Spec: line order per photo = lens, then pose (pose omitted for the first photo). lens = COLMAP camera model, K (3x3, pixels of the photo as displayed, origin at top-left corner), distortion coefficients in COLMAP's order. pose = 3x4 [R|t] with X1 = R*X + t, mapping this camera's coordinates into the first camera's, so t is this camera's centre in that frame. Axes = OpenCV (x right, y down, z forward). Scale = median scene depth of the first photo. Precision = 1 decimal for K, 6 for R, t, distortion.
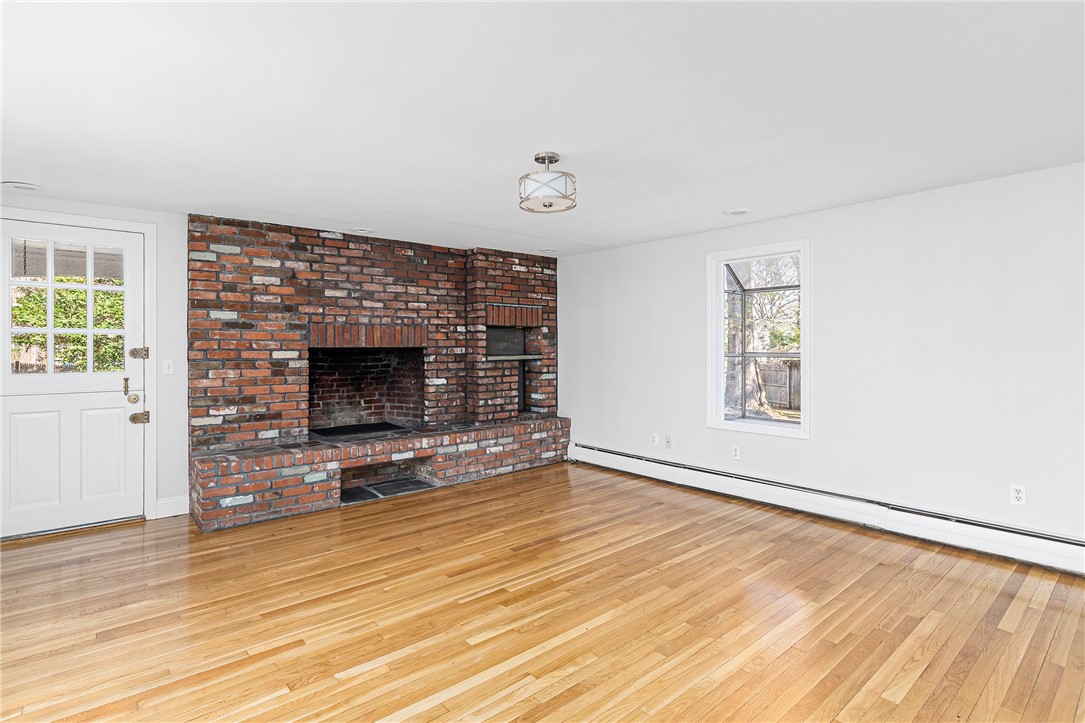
lens RADIAL K [[542.6, 0, 538.4], [0, 542.6, 348.5], [0, 0, 1]] dist [-0.002141, 0.000089]
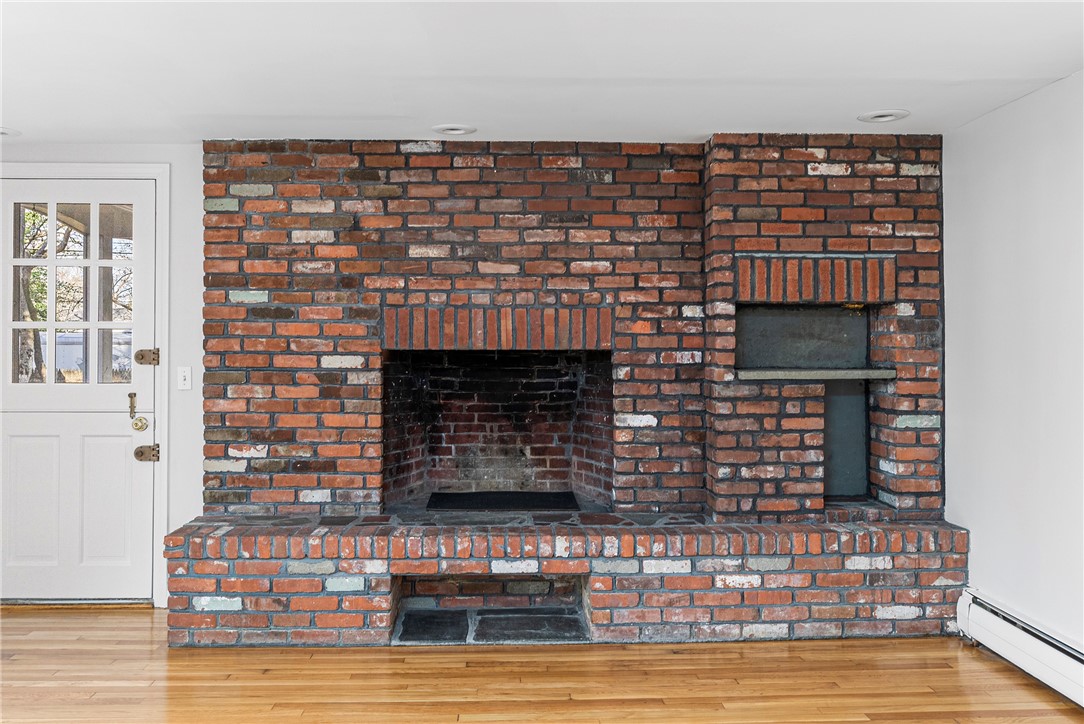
lens RADIAL K [[890.6, 0, 542.2], [0, 890.6, 338.4], [0, 0, 1]] dist [-0.000536, 0.003345]
pose [[0.780621, -0.003378, -0.624995, 0.264435], [-0.005325, 0.999913, -0.012055, -0.002915], [0.624981, 0.012738, 0.780536, 0.345044]]
